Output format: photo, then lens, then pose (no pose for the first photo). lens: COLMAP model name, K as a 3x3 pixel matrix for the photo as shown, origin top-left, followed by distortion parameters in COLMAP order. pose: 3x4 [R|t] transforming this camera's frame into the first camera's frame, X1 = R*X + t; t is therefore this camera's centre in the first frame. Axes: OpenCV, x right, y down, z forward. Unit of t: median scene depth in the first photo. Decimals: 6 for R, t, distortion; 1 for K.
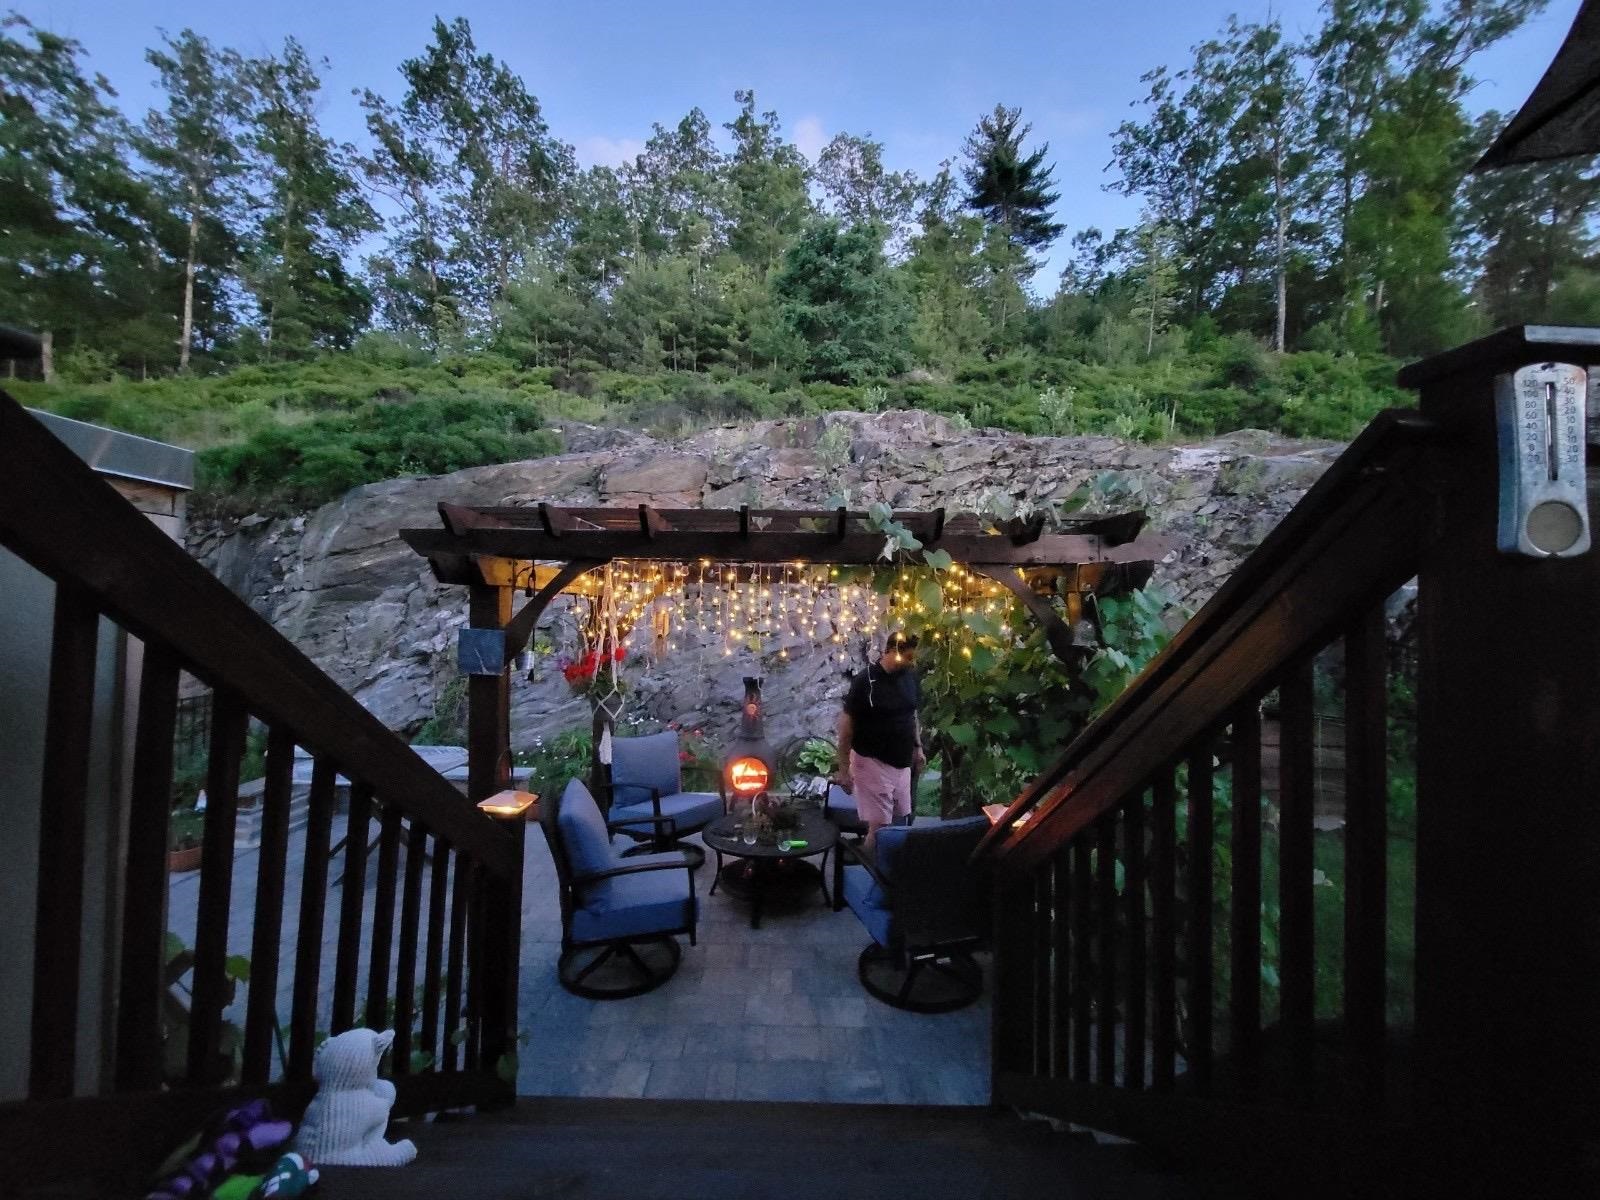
lens RADIAL K [[650.4, 0, 795.5], [0, 650.4, 587.1], [0, 0, 1]] dist [-0.003668, -0.000555]
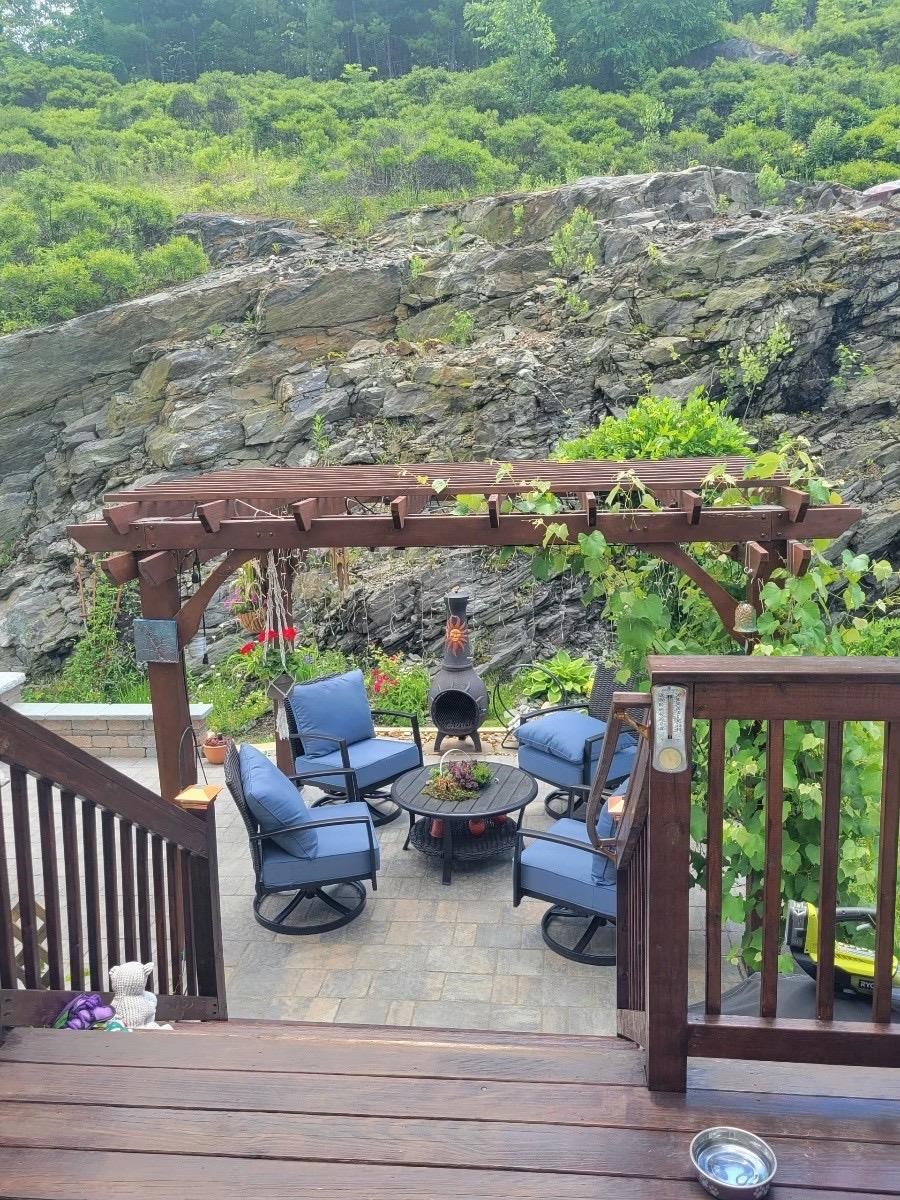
lens RADIAL K [[916.9, 0, 446.3], [0, 916.9, 598.5], [0, 0, 1]] dist [0.038433, -0.019067]
pose [[0.993216, -0.023271, -0.113934, 0.033854], [0.045429, 0.979560, 0.195953, -0.054283], [0.107046, -0.199799, 0.973972, -0.085614]]
